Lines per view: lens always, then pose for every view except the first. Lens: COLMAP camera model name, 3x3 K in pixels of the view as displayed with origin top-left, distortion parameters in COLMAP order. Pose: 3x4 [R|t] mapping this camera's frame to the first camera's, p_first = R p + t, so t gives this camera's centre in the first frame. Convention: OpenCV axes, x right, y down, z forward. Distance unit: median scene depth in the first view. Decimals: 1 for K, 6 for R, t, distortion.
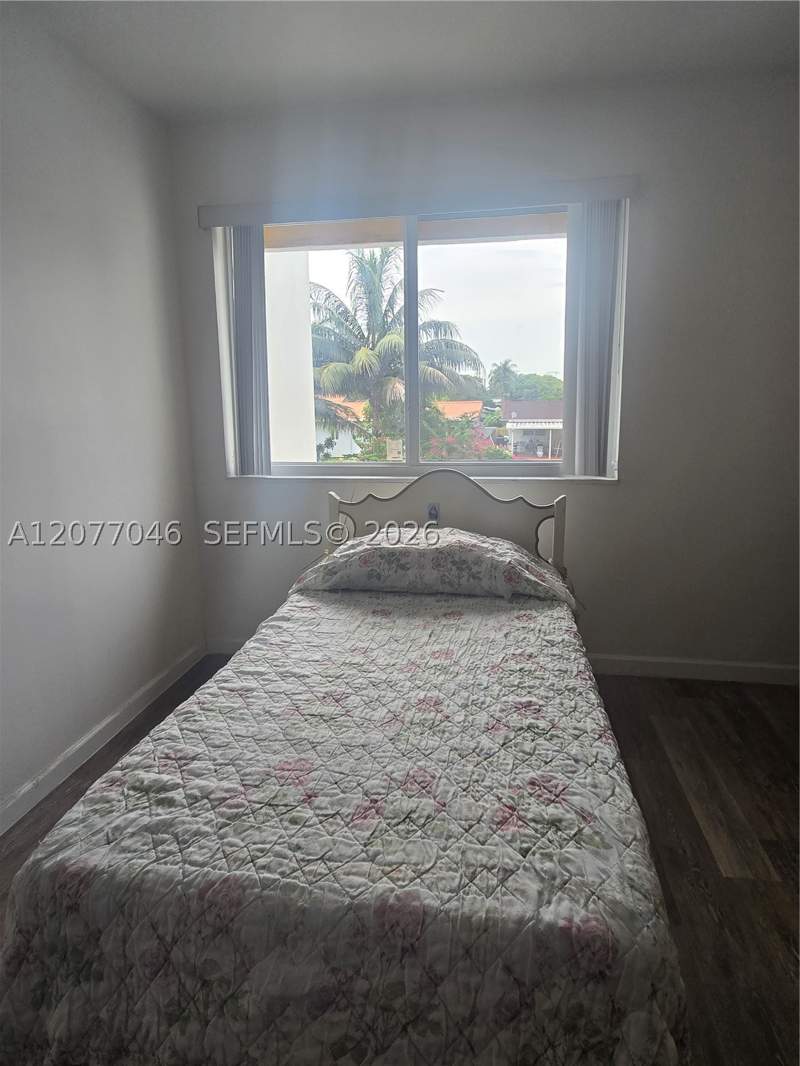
lens RADIAL K [[594.0, 0, 402.3], [0, 594.0, 508.8], [0, 0, 1]] dist [0.000512, 0.000367]
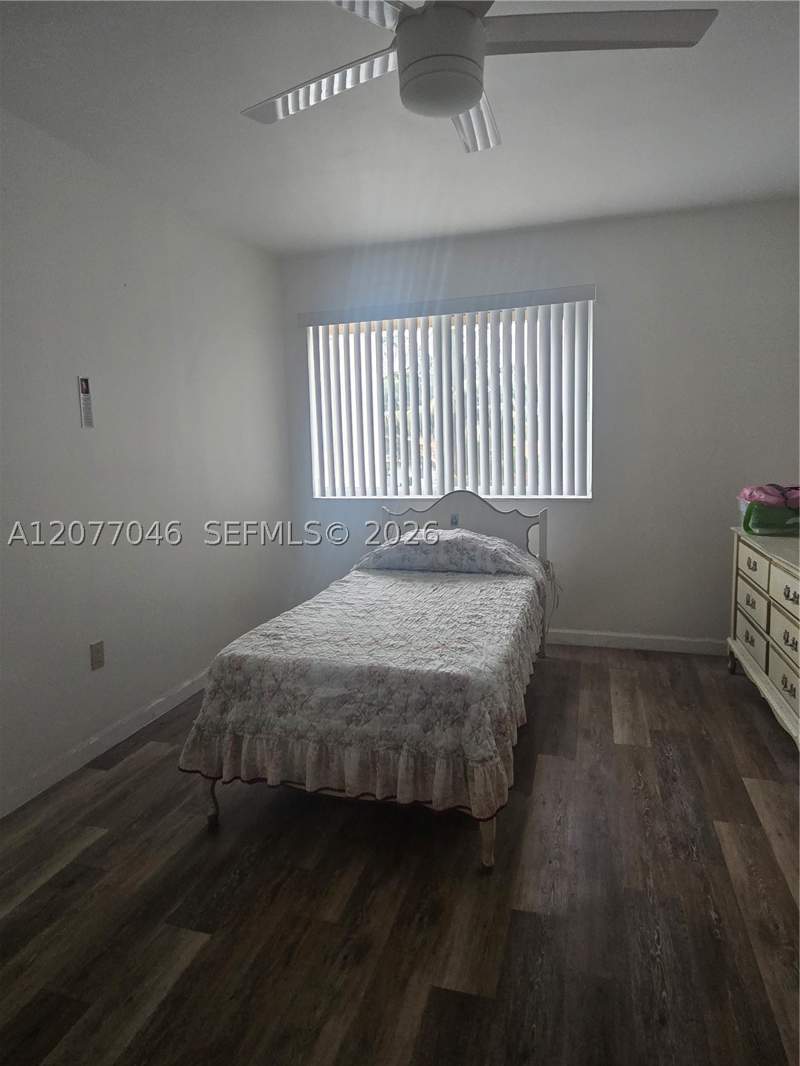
lens RADIAL K [[594.0, 0, 402.3], [0, 594.0, 508.8], [0, 0, 1]] dist [0.000512, 0.000367]
pose [[0.989579, 0.004398, -0.143922, 0.367408], [-0.013883, 0.997791, -0.064967, 0.197390], [0.143319, 0.066288, 0.987454, -1.134761]]
